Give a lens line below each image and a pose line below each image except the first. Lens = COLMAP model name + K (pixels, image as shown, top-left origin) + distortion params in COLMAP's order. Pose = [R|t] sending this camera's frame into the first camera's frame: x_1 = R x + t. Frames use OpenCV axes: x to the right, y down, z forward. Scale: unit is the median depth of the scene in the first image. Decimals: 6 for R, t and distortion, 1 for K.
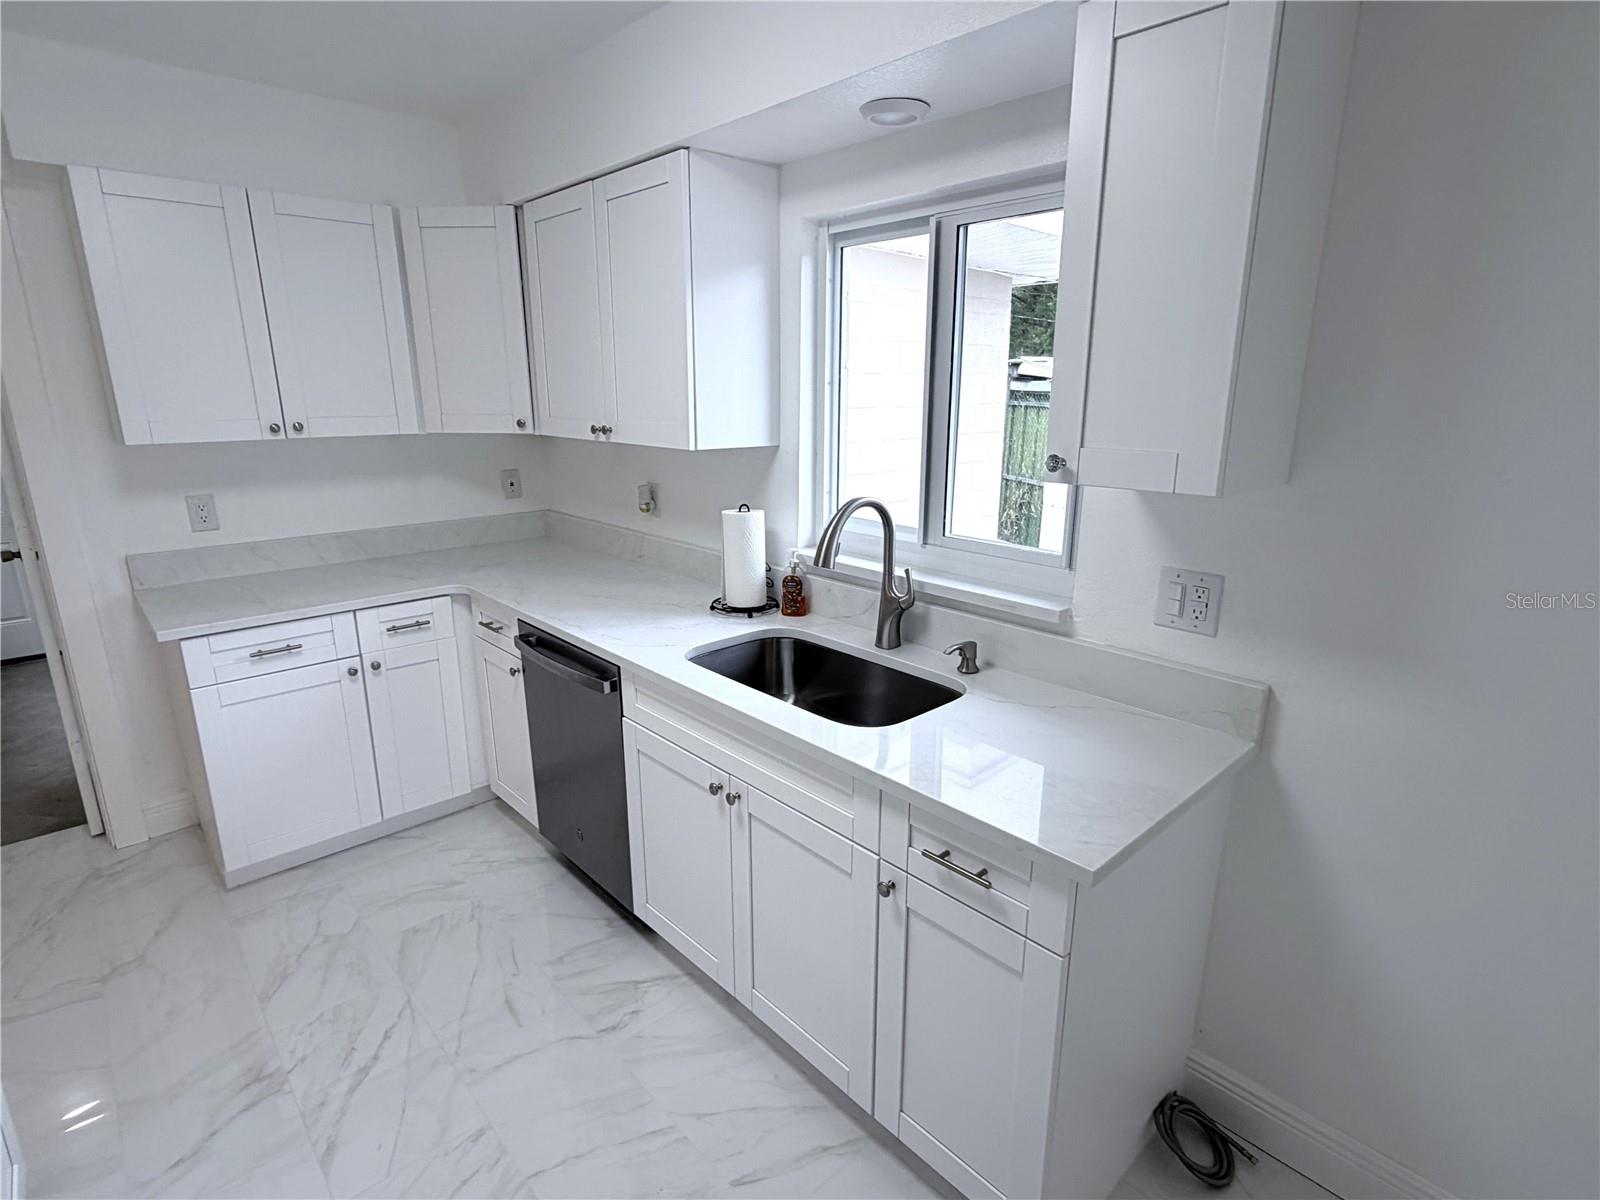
lens RADIAL K [[822.2, 0, 800.0], [0, 822.2, 600.0], [0, 0, 1]] dist [-0.003323, -0.000715]
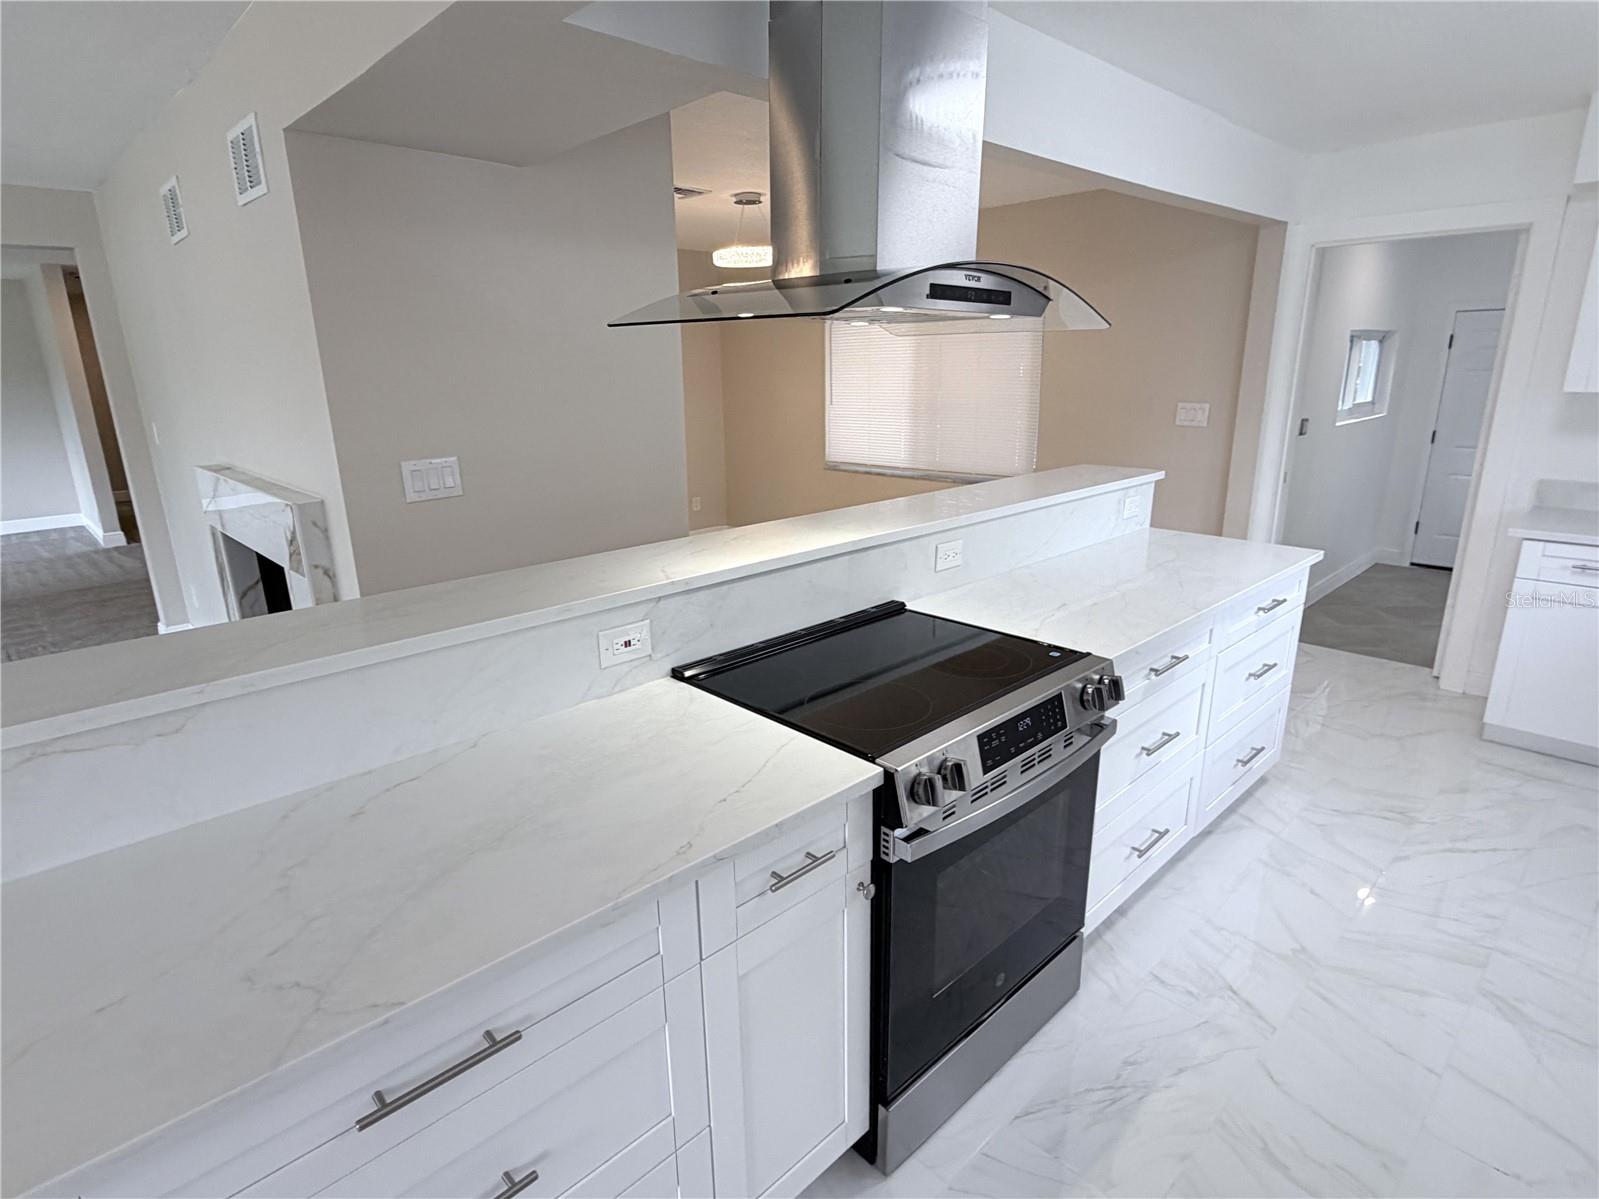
lens RADIAL K [[855.3, 0, 799.5], [0, 855.3, 599.5], [0, 0, 1]] dist [0.013920, -0.000751]
pose [[0.026676, 0.269473, -0.962639, 0.593675], [-0.241158, 0.936274, 0.255409, 0.066874], [0.970119, 0.225334, 0.089961, -0.245119]]
